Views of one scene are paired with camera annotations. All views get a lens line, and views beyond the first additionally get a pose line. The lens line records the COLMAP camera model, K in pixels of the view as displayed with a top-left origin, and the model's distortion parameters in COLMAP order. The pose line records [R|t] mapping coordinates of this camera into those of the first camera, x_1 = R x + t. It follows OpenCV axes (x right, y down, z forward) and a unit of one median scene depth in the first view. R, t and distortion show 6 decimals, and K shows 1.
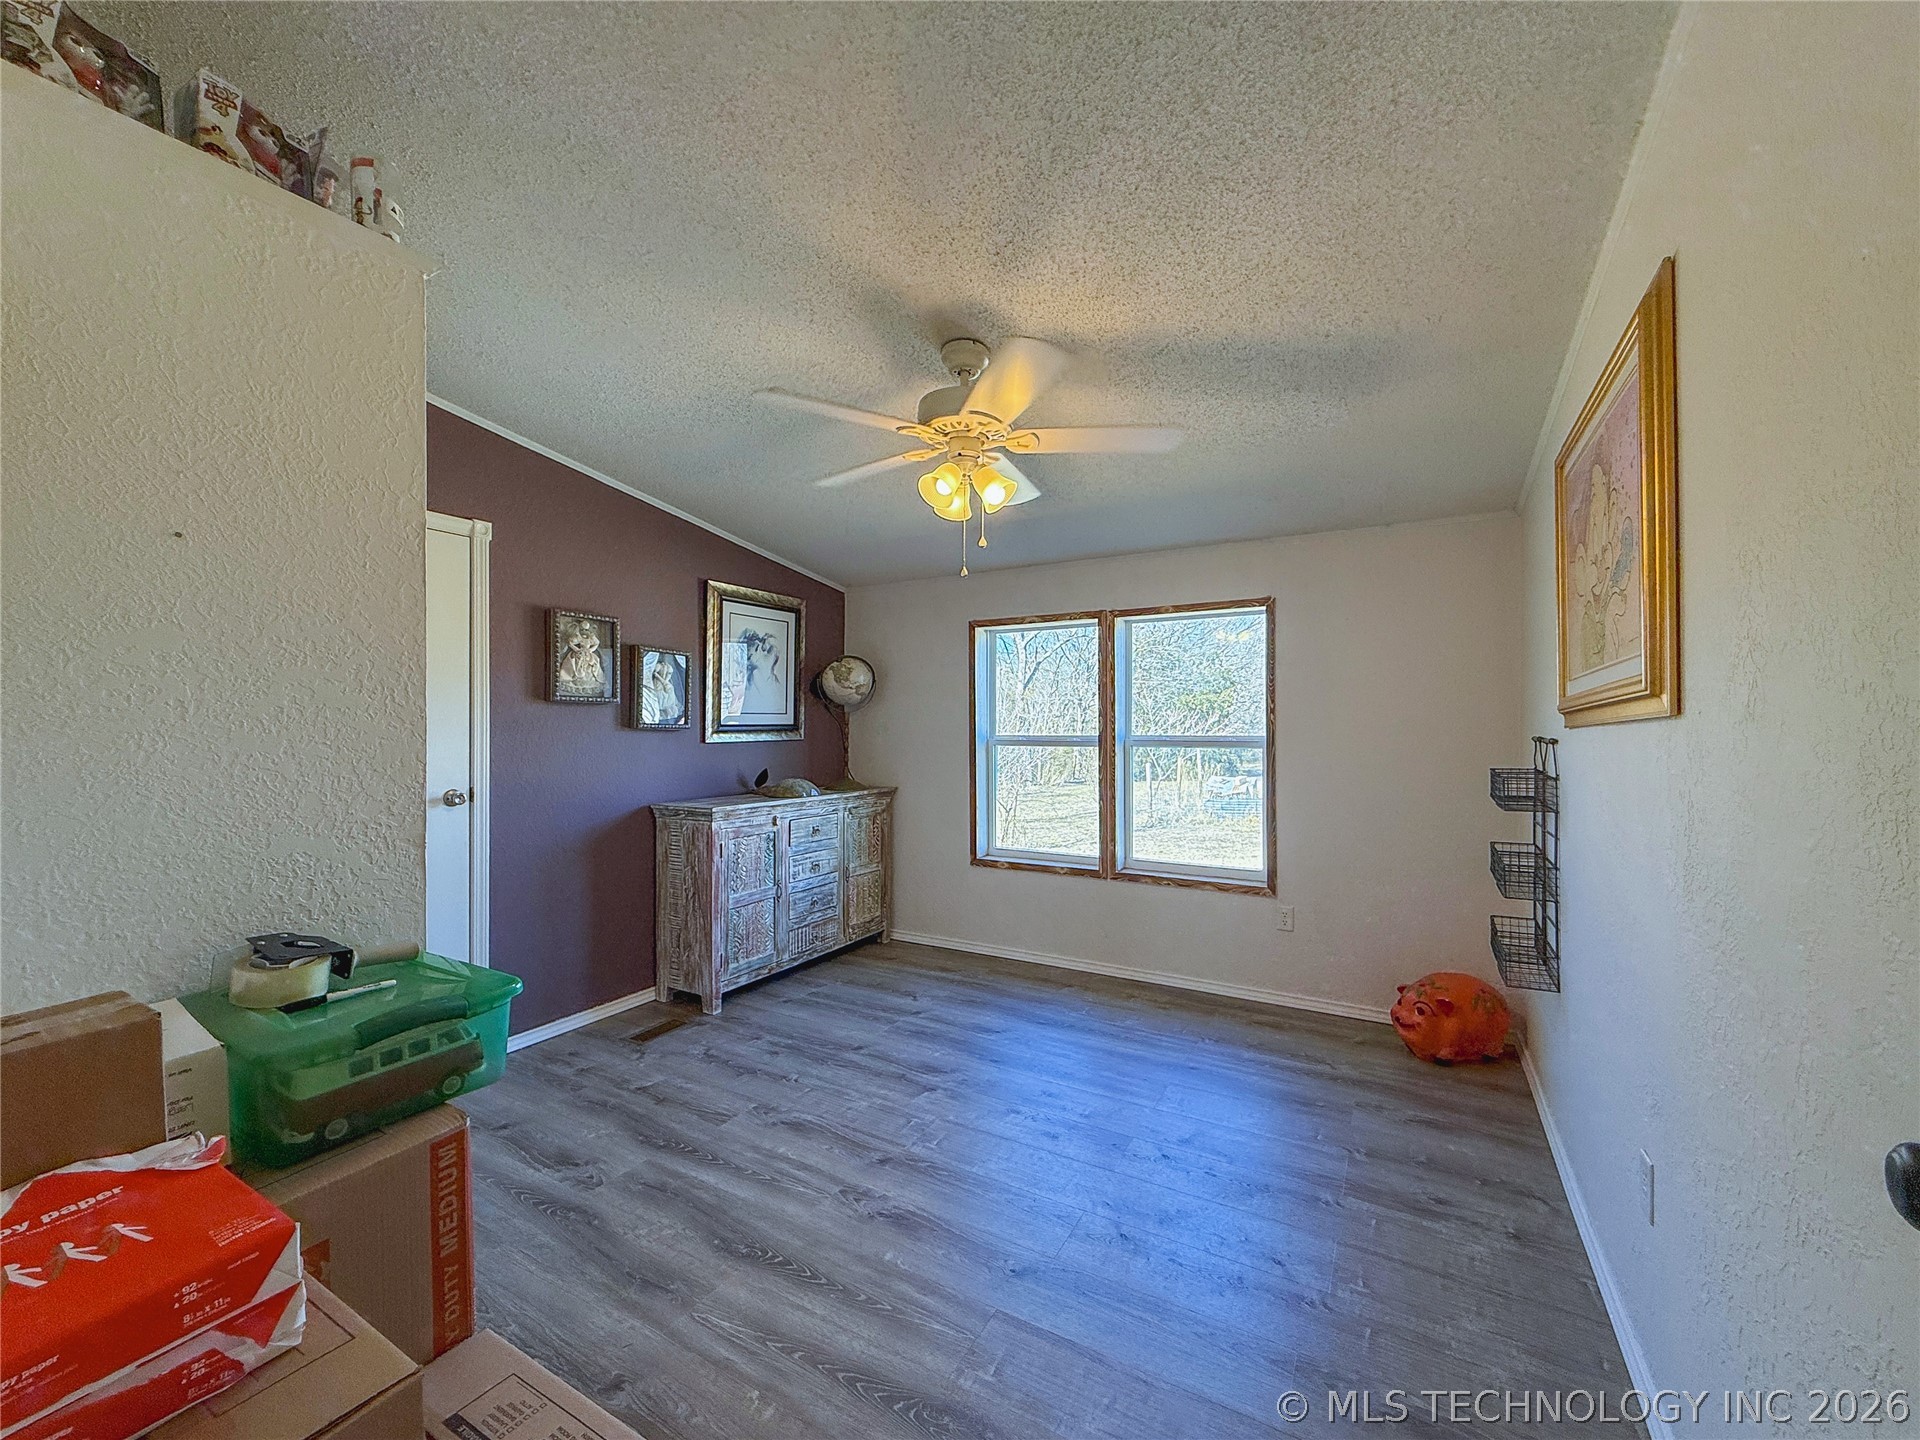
lens RADIAL K [[766.5, 0, 953.5], [0, 766.5, 724.9], [0, 0, 1]] dist [-0.001286, 0.000413]
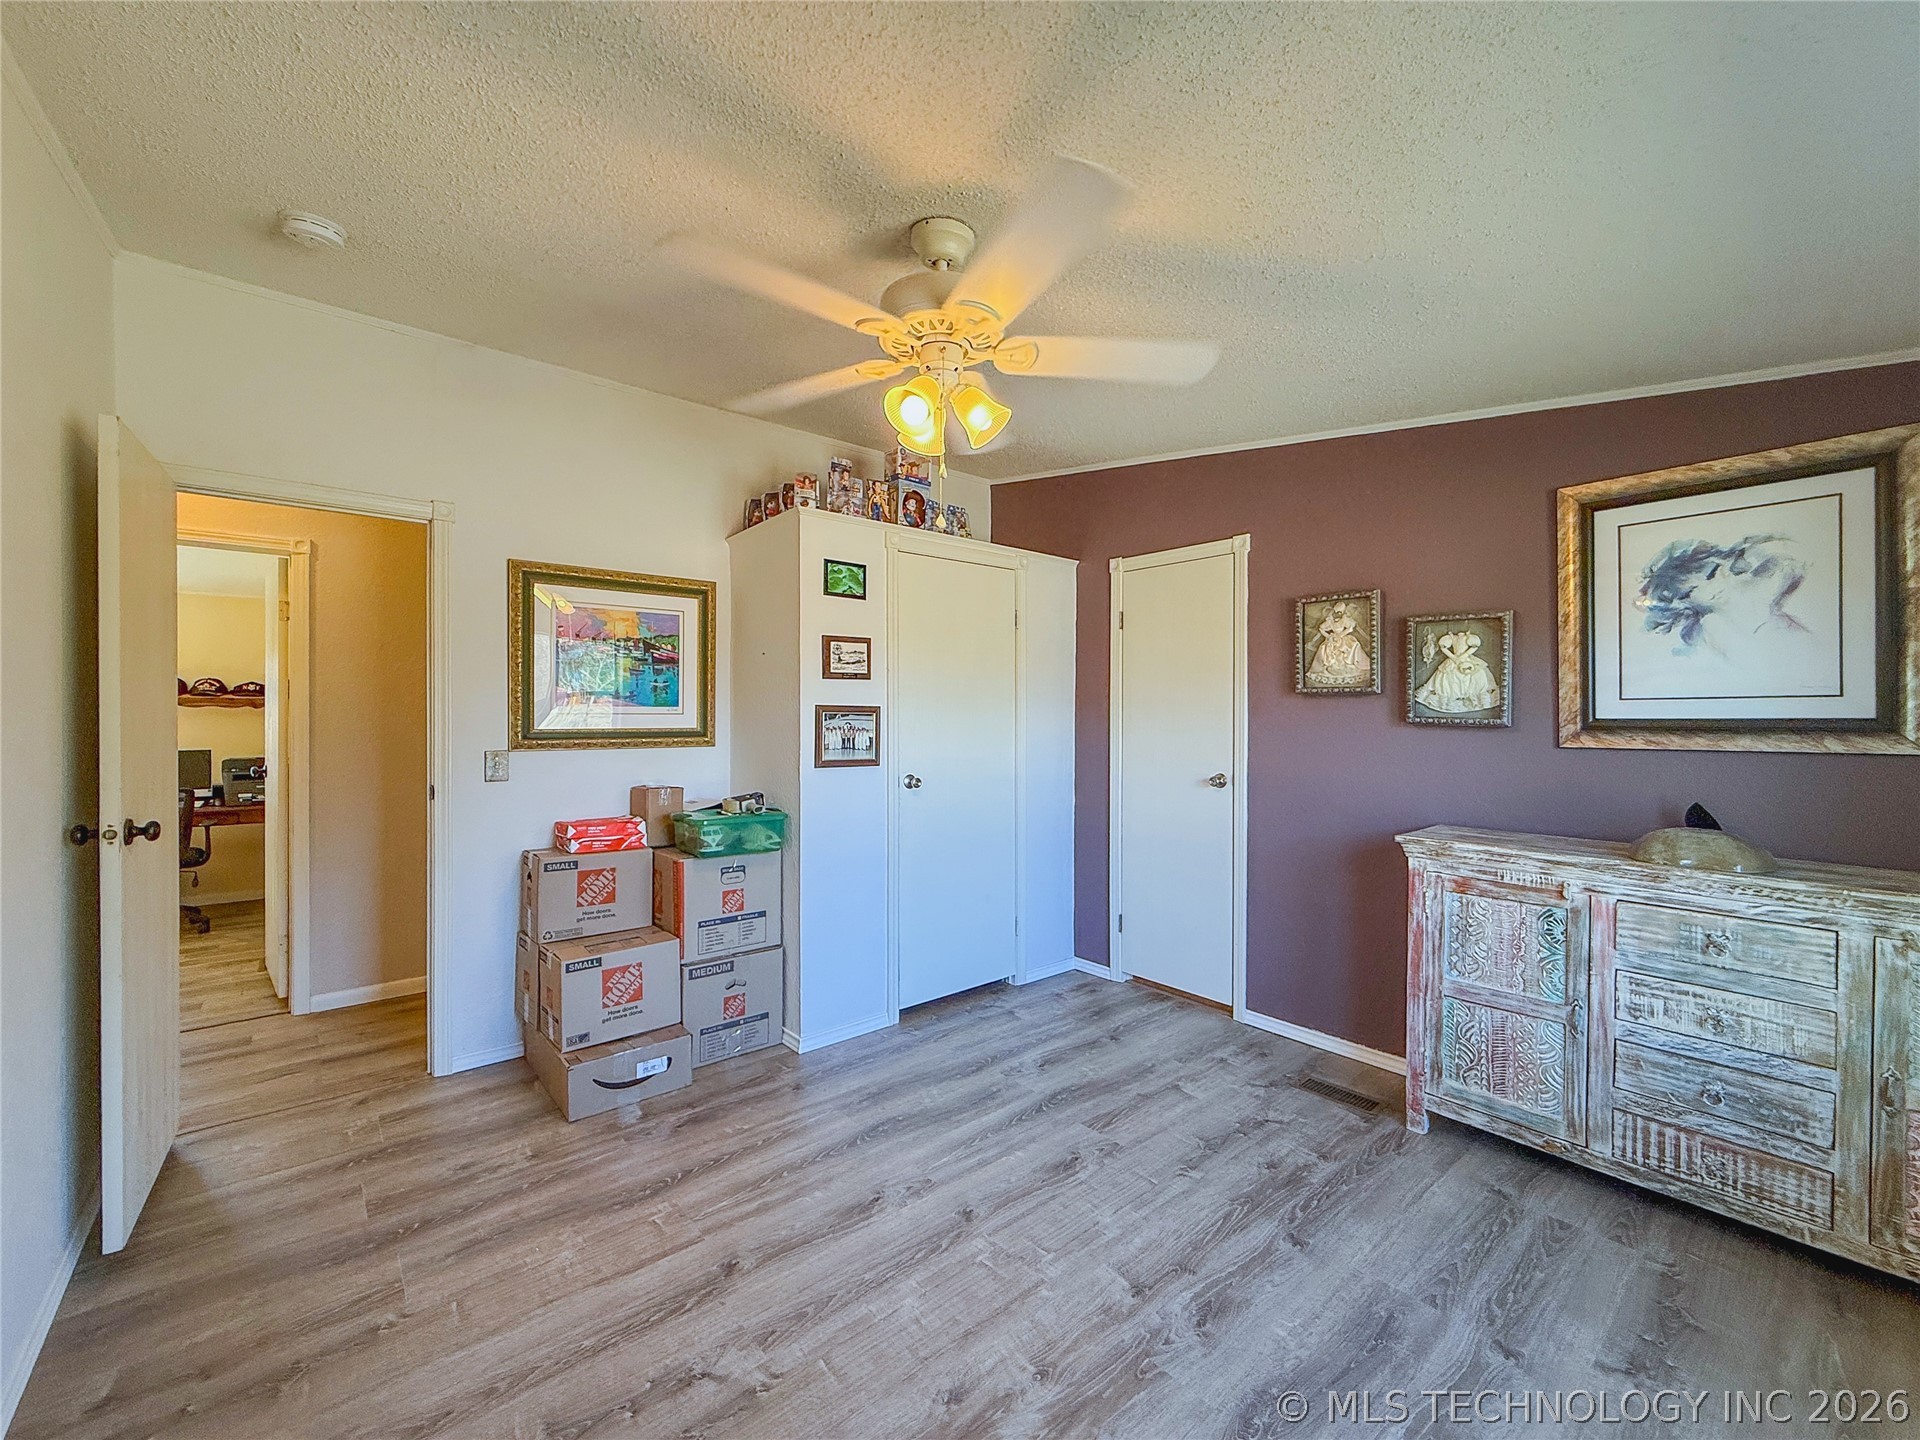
lens RADIAL K [[766.5, 0, 965.6], [0, 766.5, 716.1], [0, 0, 1]] dist [-0.001286, 0.000413]
pose [[-0.317796, -0.000971, -0.948159, 0.492427], [-0.001289, 0.999999, -0.000593, -0.002110], [0.948158, 0.001034, -0.317797, 0.844532]]
